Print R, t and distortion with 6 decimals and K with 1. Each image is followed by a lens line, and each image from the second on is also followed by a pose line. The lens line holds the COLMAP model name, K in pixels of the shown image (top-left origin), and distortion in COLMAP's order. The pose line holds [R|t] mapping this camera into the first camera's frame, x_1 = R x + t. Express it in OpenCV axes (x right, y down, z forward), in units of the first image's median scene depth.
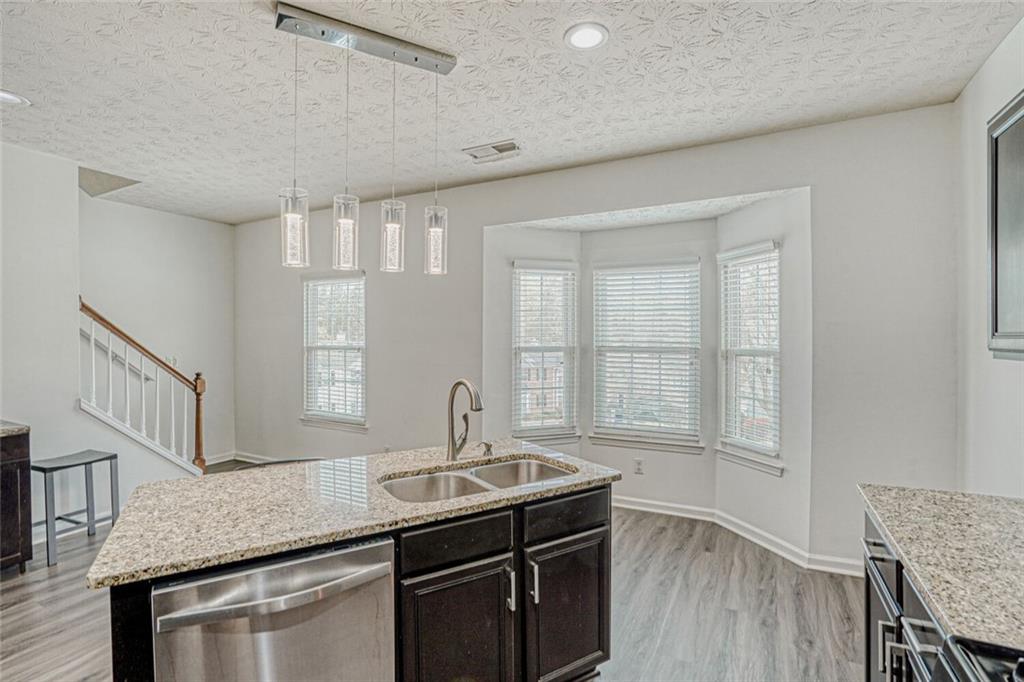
lens RADIAL K [[480.2, 0, 508.8], [0, 480.2, 343.6], [0, 0, 1]] dist [-0.025397, 0.001017]
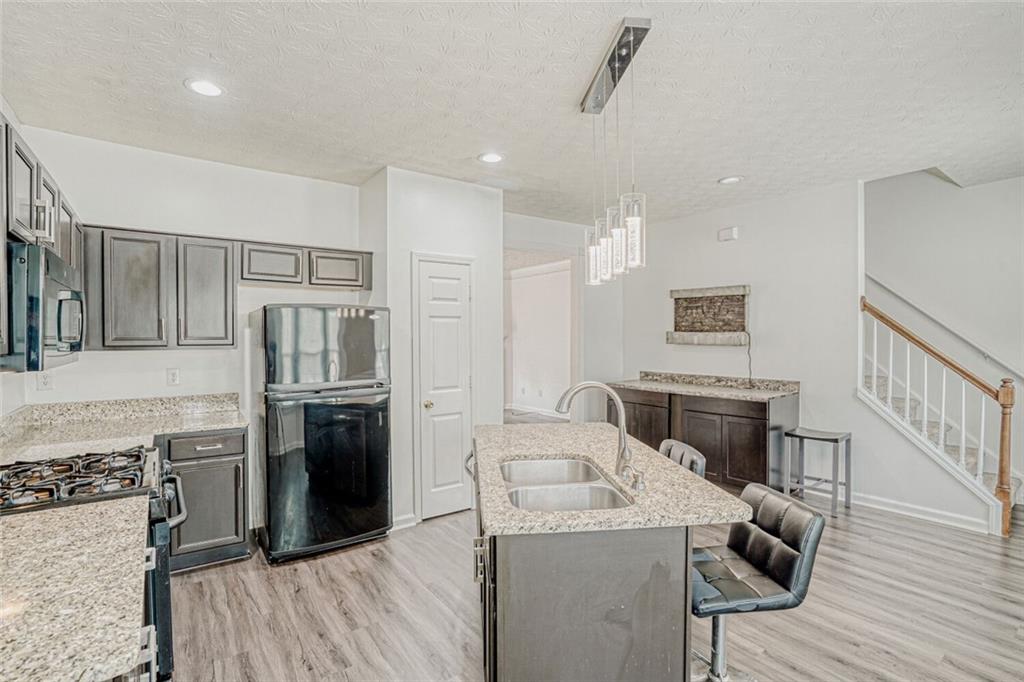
lens RADIAL K [[479.1, 0, 512.0], [0, 479.1, 341.0], [0, 0, 1]] dist [-0.029532, -0.000010]
pose [[-0.440525, 0.012852, -0.897648, 0.443192], [-0.005727, 0.999837, 0.017126, -0.009294], [0.897722, 0.012685, -0.440380, 0.692371]]
